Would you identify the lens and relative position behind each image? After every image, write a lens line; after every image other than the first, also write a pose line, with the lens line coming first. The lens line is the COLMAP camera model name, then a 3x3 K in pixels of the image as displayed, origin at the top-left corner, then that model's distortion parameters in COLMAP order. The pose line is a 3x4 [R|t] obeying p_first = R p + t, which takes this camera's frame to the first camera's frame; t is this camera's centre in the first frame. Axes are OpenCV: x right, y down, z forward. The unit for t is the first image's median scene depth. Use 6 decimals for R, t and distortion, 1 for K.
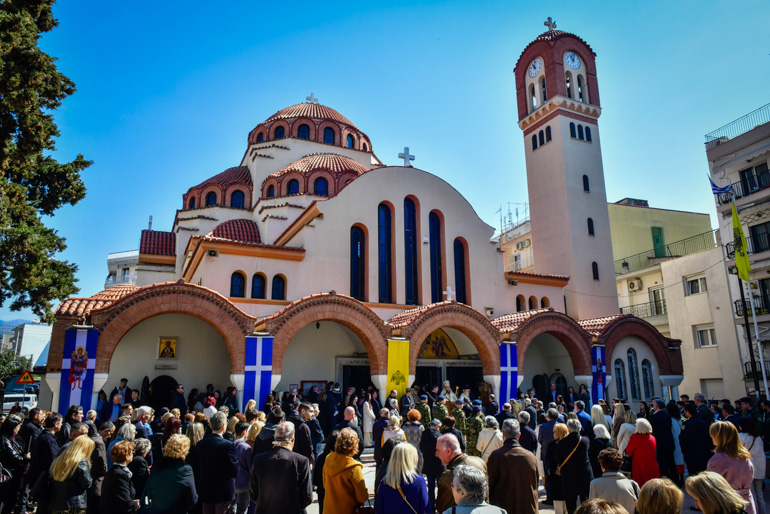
lens RADIAL K [[523.9, 0, 386.0], [0, 523.9, 257.5], [0, 0, 1]] dist [-0.012542, -0.002085]
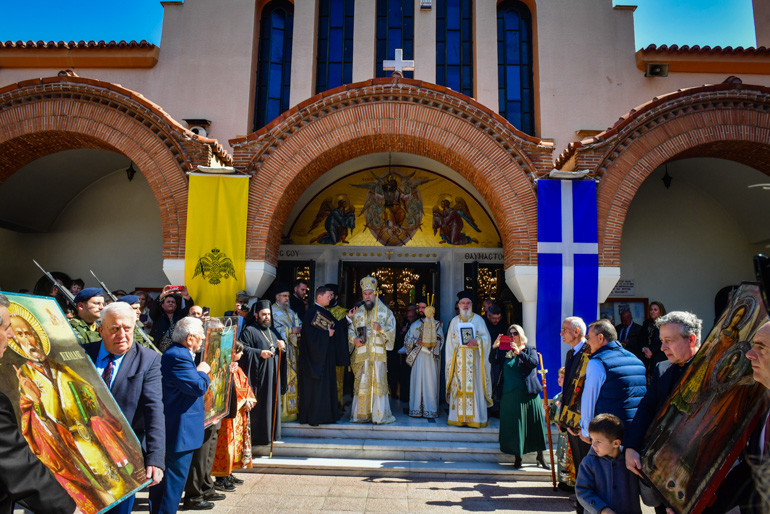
lens RADIAL K [[523.9, 0, 383.4], [0, 523.9, 258.9], [0, 0, 1]] dist [-0.012542, -0.002085]
pose [[0.889638, -0.042287, -0.454704, 0.283585], [0.083016, 0.994089, 0.069973, 0.184875], [0.449057, -0.099998, 0.887890, 0.630005]]
